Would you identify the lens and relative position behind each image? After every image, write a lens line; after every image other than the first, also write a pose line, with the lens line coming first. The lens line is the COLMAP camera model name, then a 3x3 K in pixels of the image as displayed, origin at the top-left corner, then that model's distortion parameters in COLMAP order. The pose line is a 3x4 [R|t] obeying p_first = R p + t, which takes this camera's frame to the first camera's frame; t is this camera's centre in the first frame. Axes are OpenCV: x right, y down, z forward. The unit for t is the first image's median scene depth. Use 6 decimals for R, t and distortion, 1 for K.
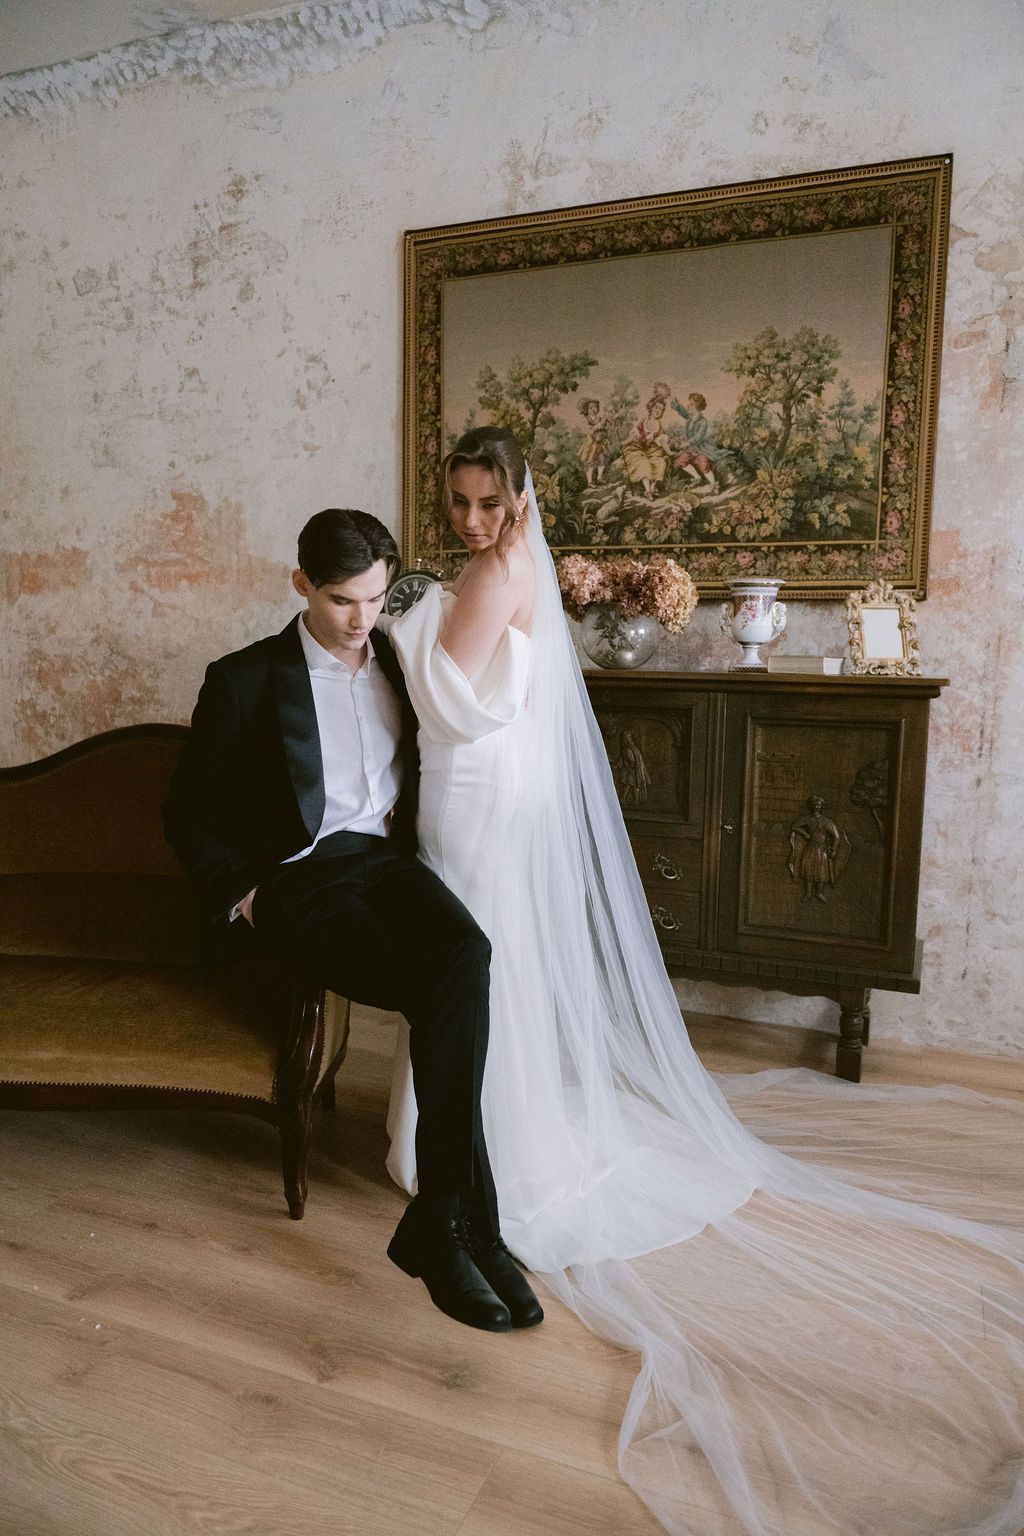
lens RADIAL K [[1027.6, 0, 510.5], [0, 1027.6, 765.5], [0, 0, 1]] dist [-0.024273, 0.008349]
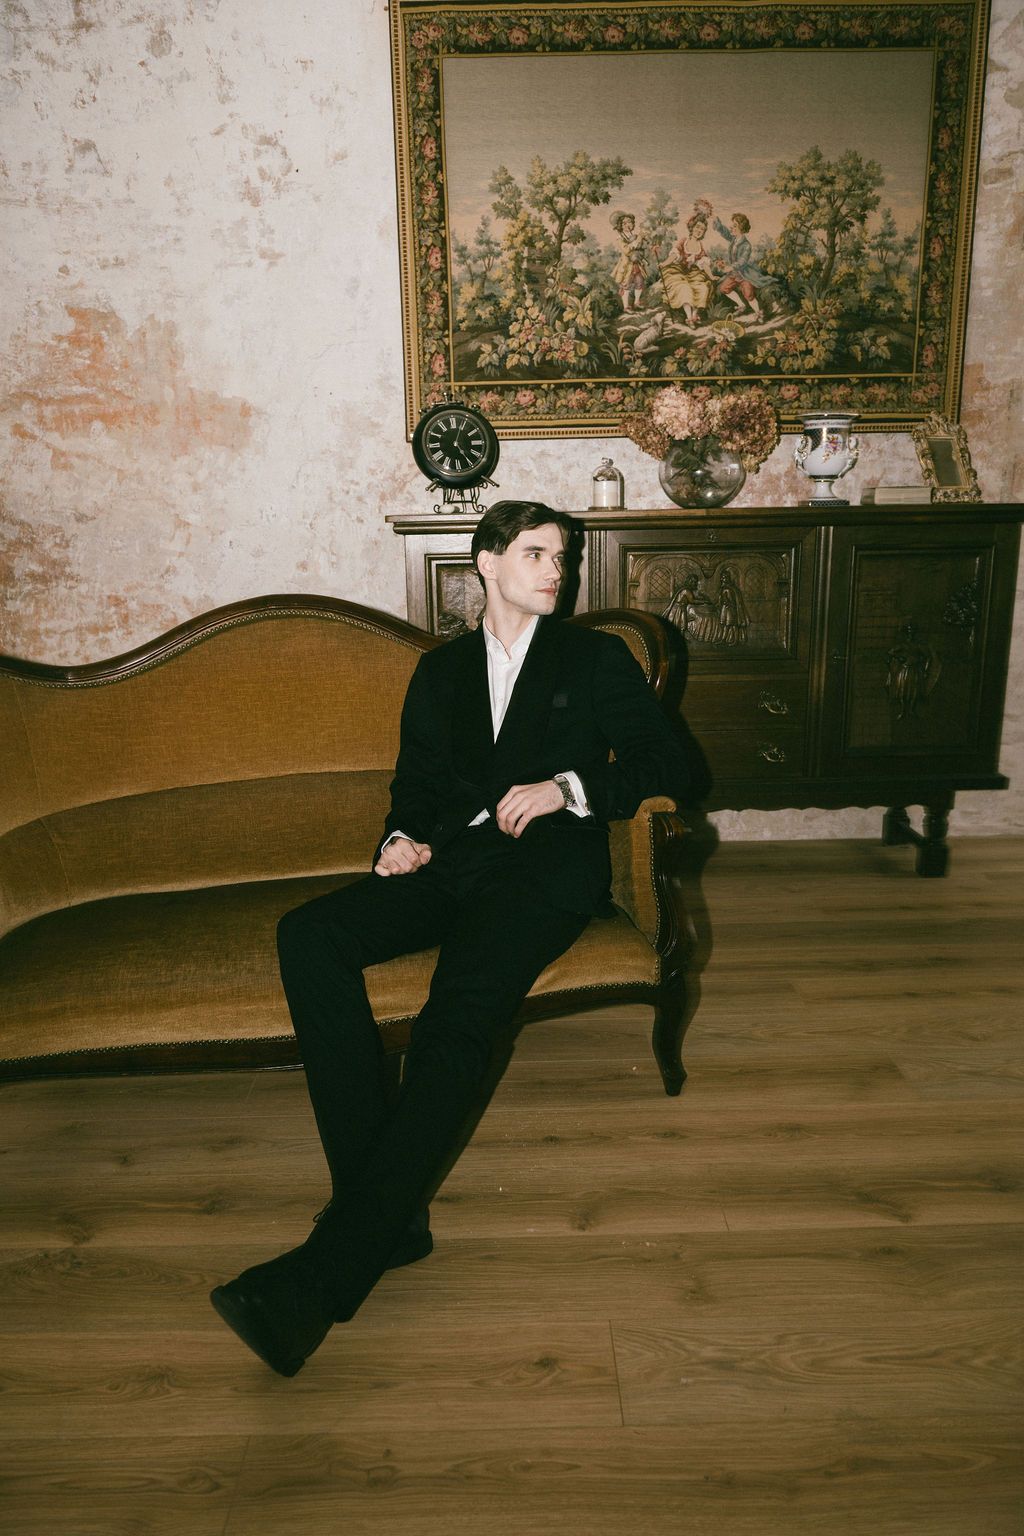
lens RADIAL K [[1027.6, 0, 515.4], [0, 1027.6, 769.2], [0, 0, 1]] dist [-0.024273, 0.008349]
pose [[0.925621, -0.126767, 0.356590, -0.403404], [0.076928, 0.985584, 0.150686, -0.007994], [-0.370552, -0.112046, 0.922029, 0.126037]]
